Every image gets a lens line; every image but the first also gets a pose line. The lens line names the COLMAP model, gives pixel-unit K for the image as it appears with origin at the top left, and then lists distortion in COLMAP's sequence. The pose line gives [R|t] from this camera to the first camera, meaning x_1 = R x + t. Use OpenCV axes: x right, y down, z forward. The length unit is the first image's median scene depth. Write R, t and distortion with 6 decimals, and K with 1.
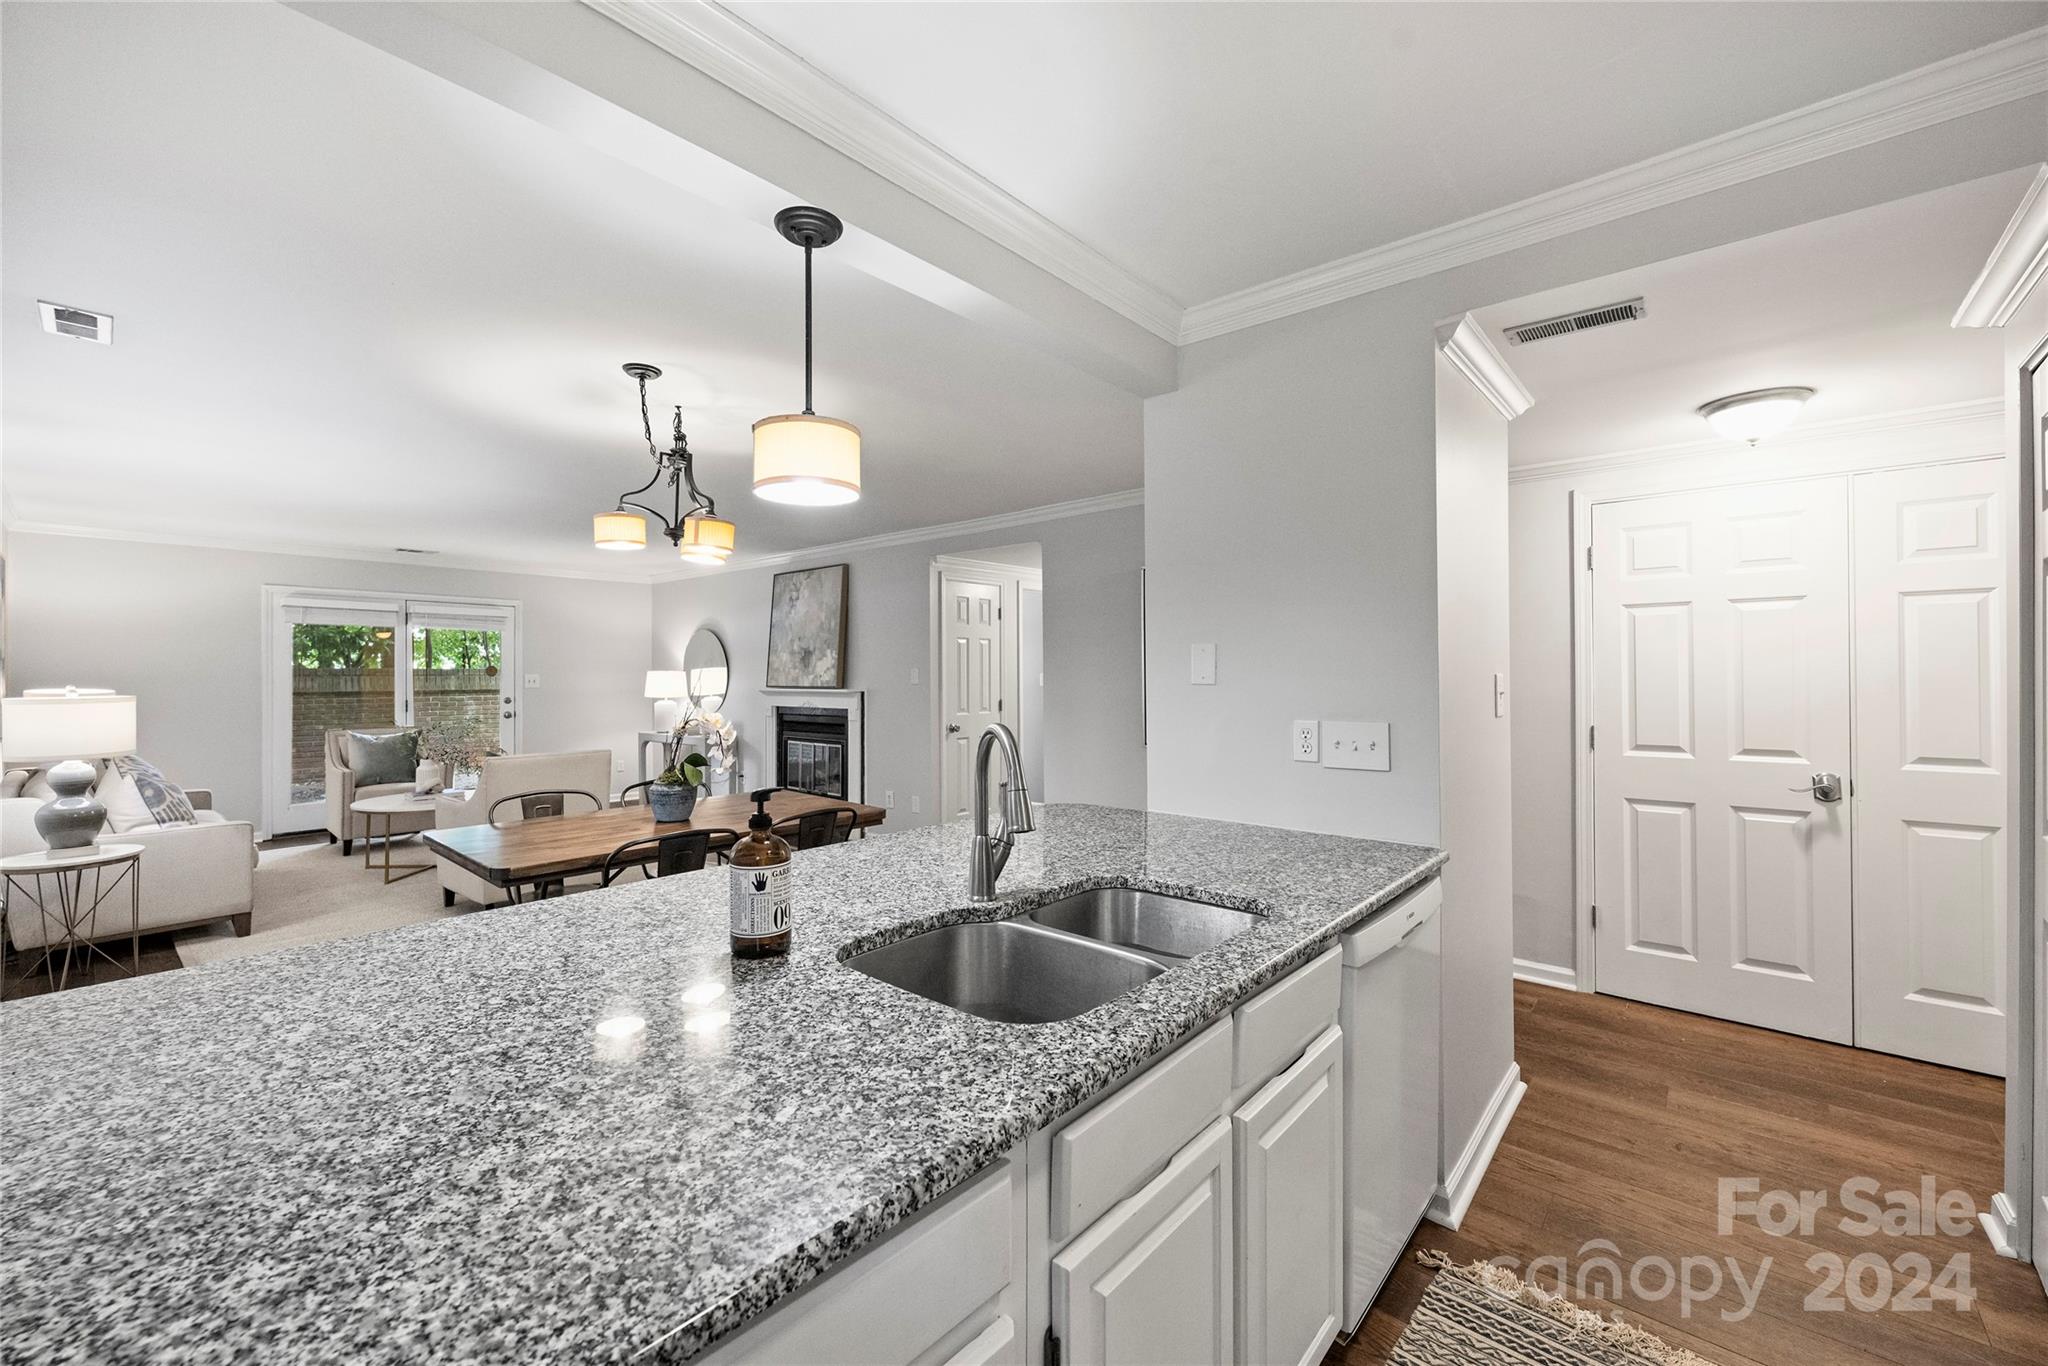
lens RADIAL K [[836.0, 0, 1019.4], [0, 836.0, 671.8], [0, 0, 1]] dist [0.002171, -0.000153]
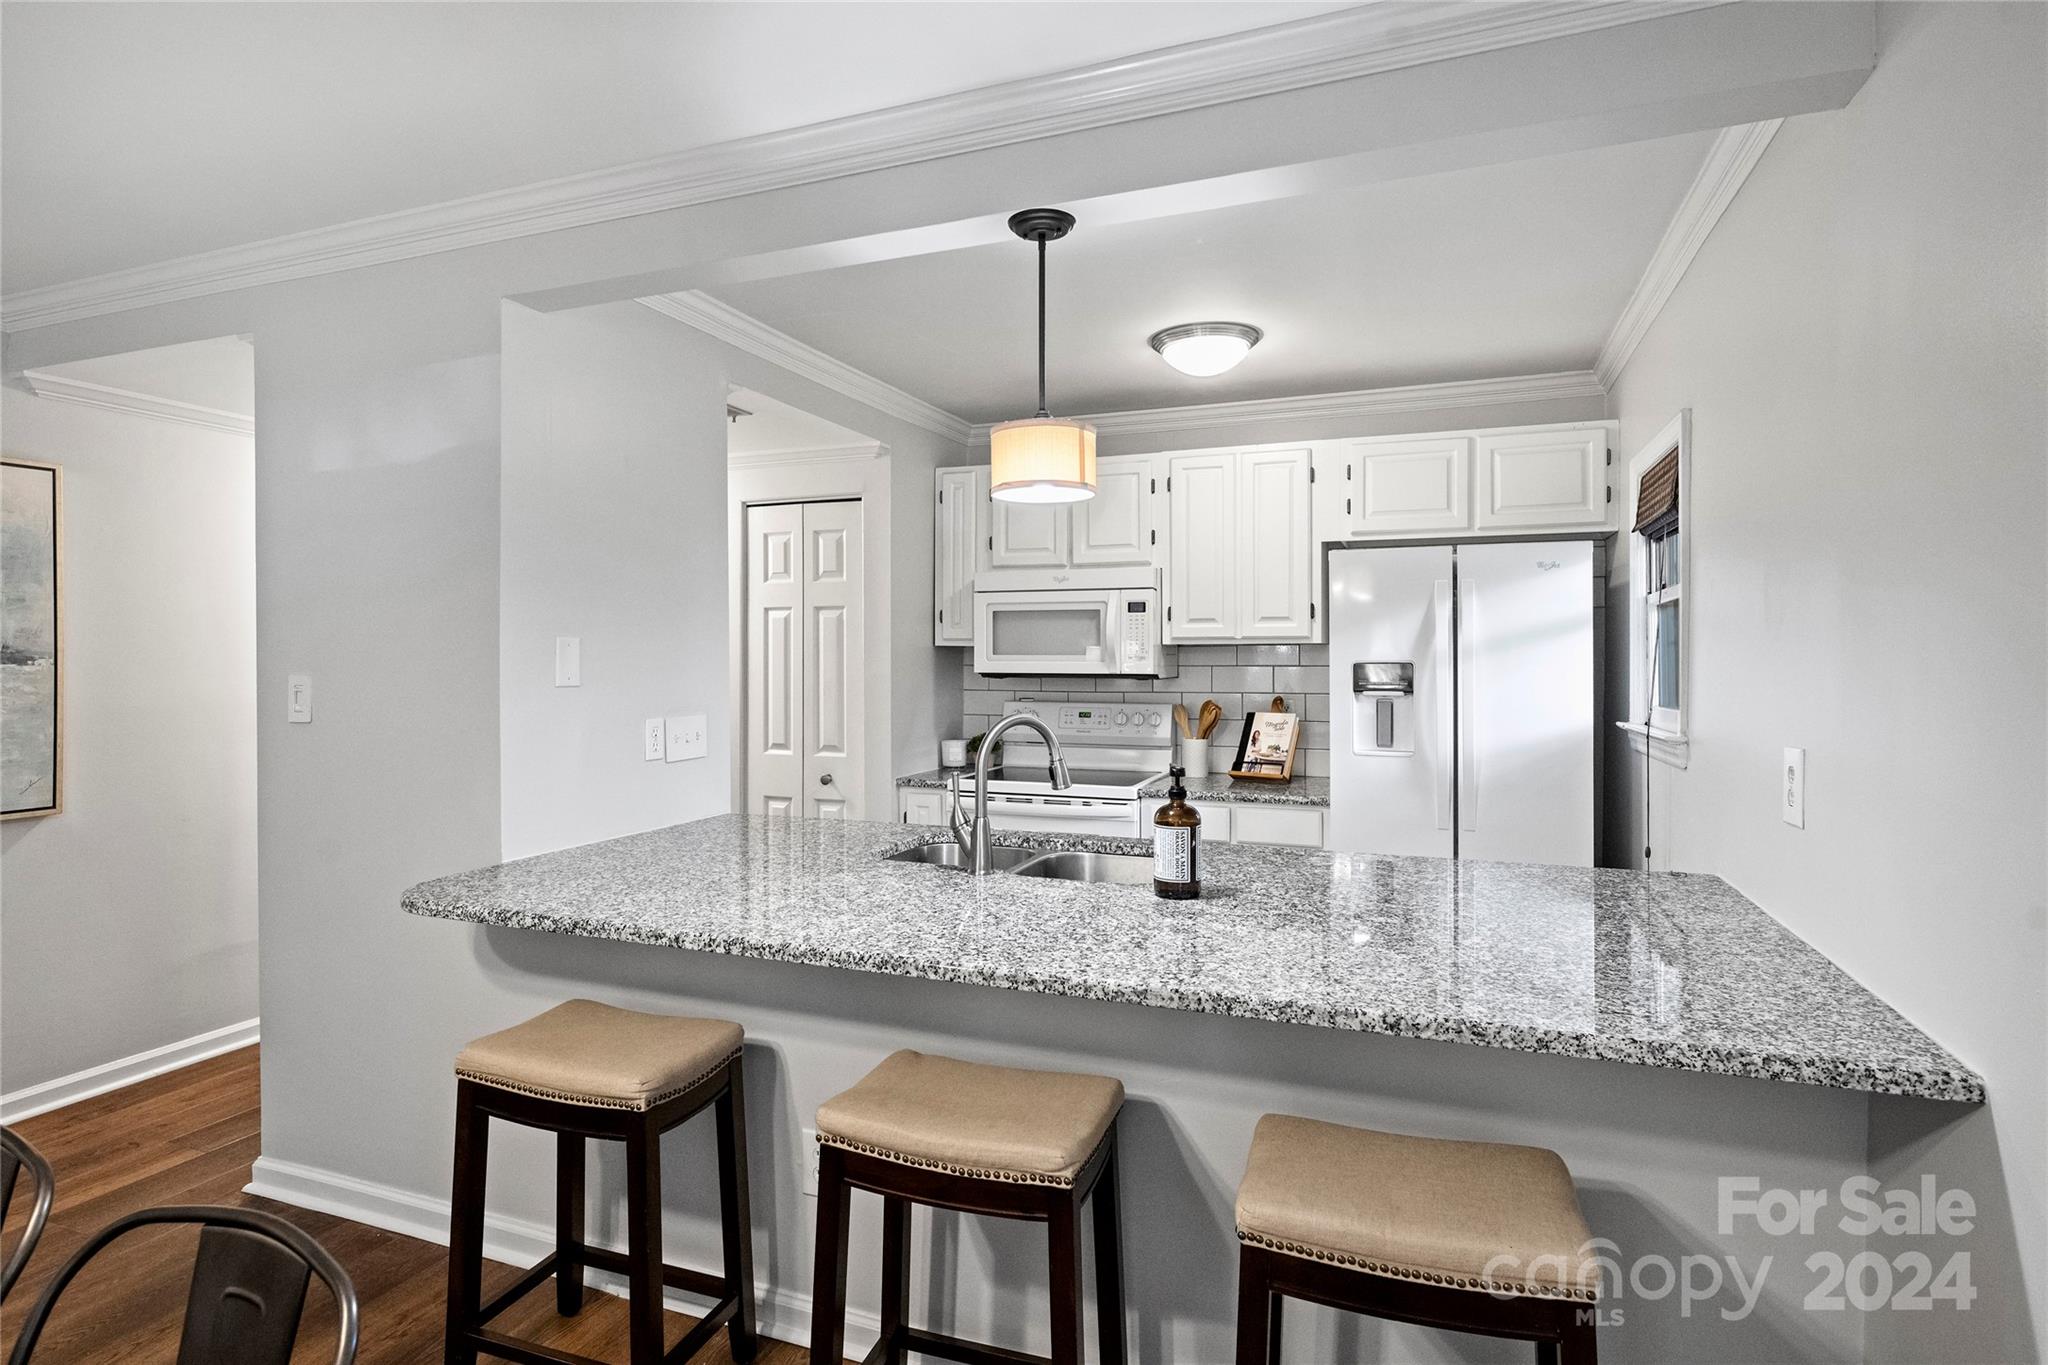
lens RADIAL K [[1063.7, 0, 1032.7], [0, 1063.7, 659.9], [0, 0, 1]] dist [-0.005342, 0.000162]
pose [[-0.352382, 0.002099, 0.935854, -0.345767], [0.001215, 0.999998, -0.001785, -0.003282], [-0.935856, 0.000508, -0.352383, 0.354399]]
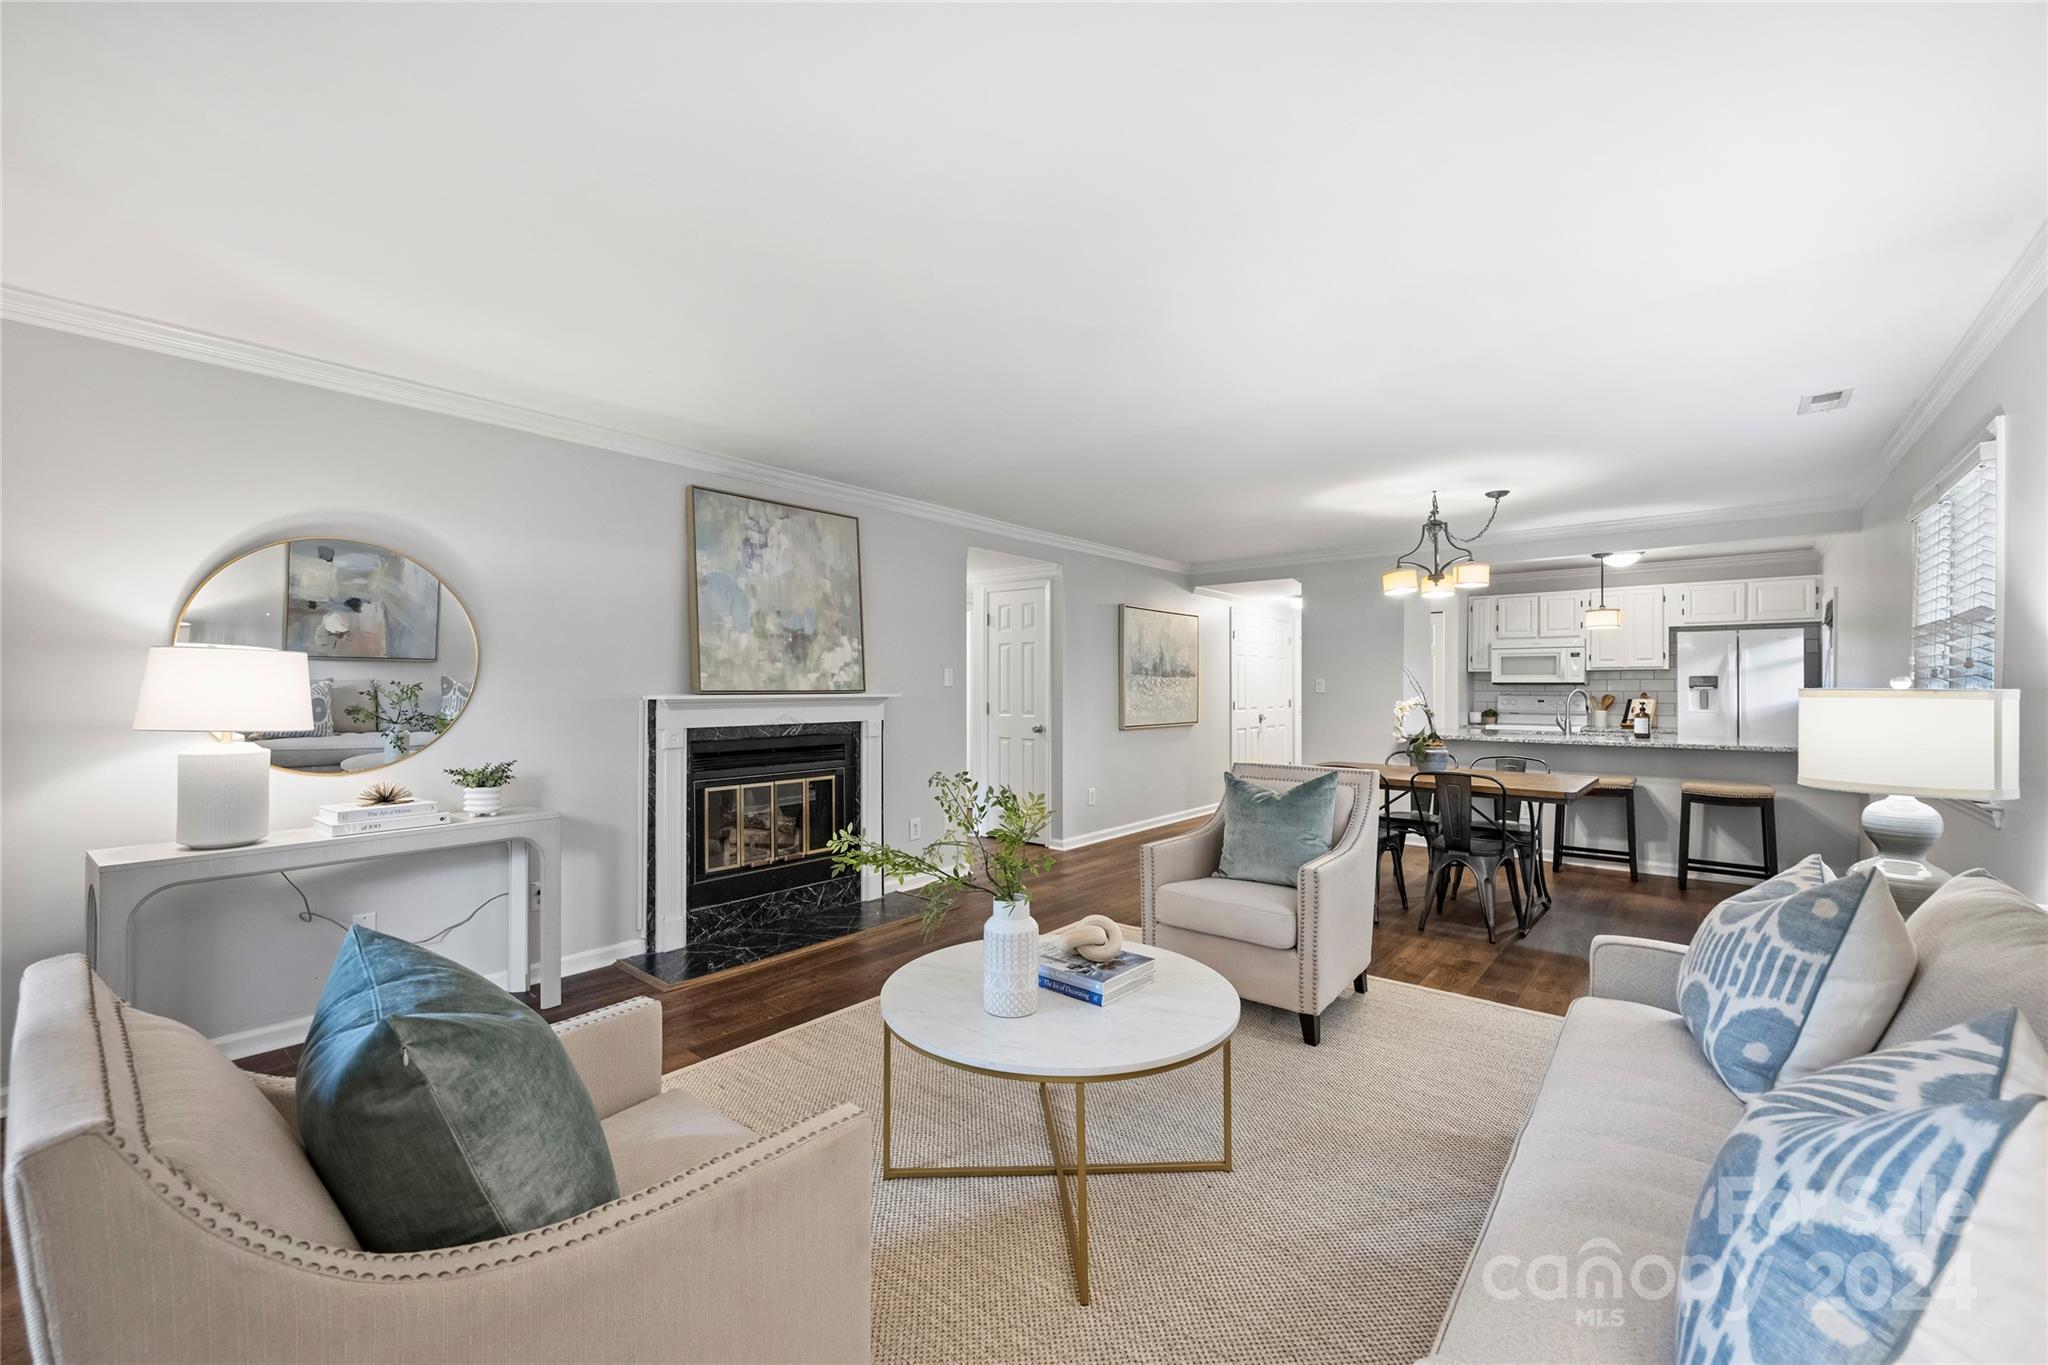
lens RADIAL K [[836.0, 0, 1016.3], [0, 836.0, 686.7], [0, 0, 1]] dist [0.002171, -0.000153]
pose [[-0.029082, 0.005888, 0.999560, -0.926197], [-0.002583, 0.999979, -0.005966, 0.018553], [-0.999574, -0.002755, -0.029066, 0.886585]]
